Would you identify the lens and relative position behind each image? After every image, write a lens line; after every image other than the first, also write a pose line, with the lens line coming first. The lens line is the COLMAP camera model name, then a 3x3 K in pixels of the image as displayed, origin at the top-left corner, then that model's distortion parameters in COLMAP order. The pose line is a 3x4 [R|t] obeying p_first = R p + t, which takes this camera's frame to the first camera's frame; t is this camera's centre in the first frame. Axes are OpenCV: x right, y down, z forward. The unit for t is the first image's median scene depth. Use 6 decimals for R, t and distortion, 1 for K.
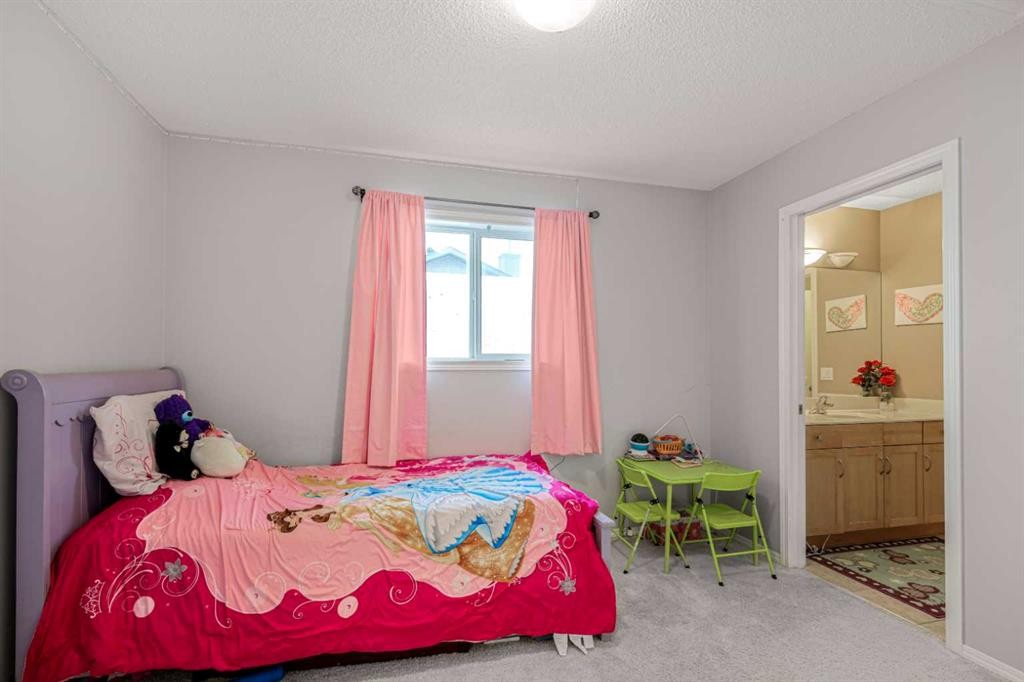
lens RADIAL K [[443.5, 0, 512.3], [0, 443.5, 359.0], [0, 0, 1]] dist [0.000378, -0.000041]
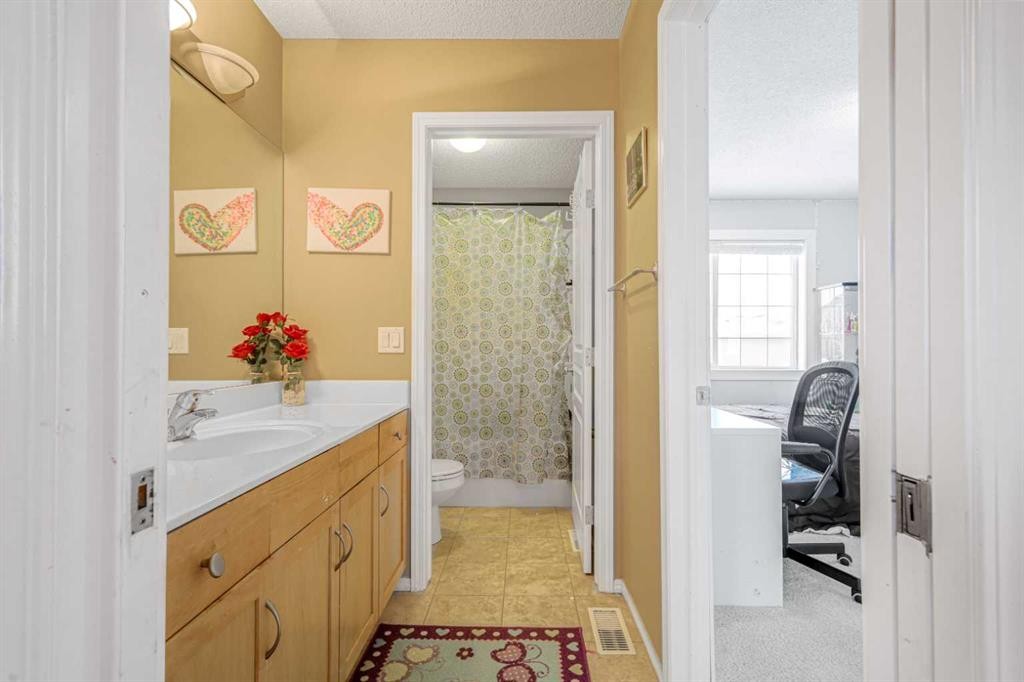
lens RADIAL K [[447.7, 0, 512.0], [0, 447.7, 341.0], [0, 0, 1]] dist [0.001495, -0.000012]
pose [[0.251594, 0.011295, 0.967767, 0.377022], [-0.008656, 0.999918, -0.009420, 0.039748], [-0.967794, -0.006007, 0.251672, 0.597523]]
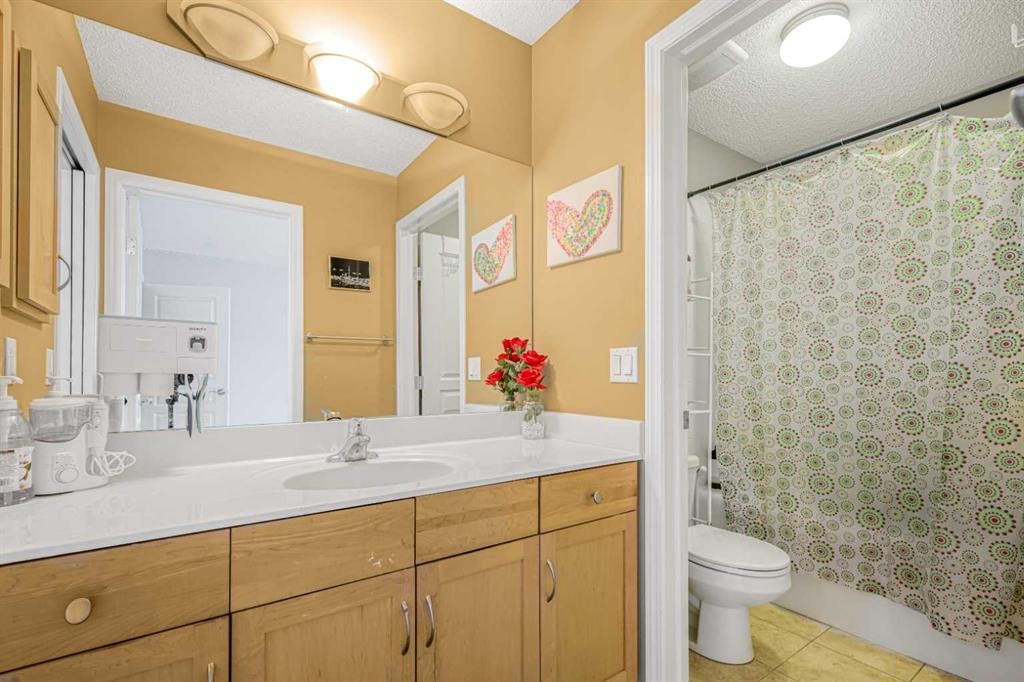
lens RADIAL K [[448.9, 0, 517.2], [0, 448.9, 370.8], [0, 0, 1]] dist [0.001234, -0.000031]
pose [[0.928653, -0.000338, 0.370949, 0.632438], [-0.001065, 0.999993, 0.003576, 0.038435], [-0.370948, -0.003716, 0.928646, 0.532708]]
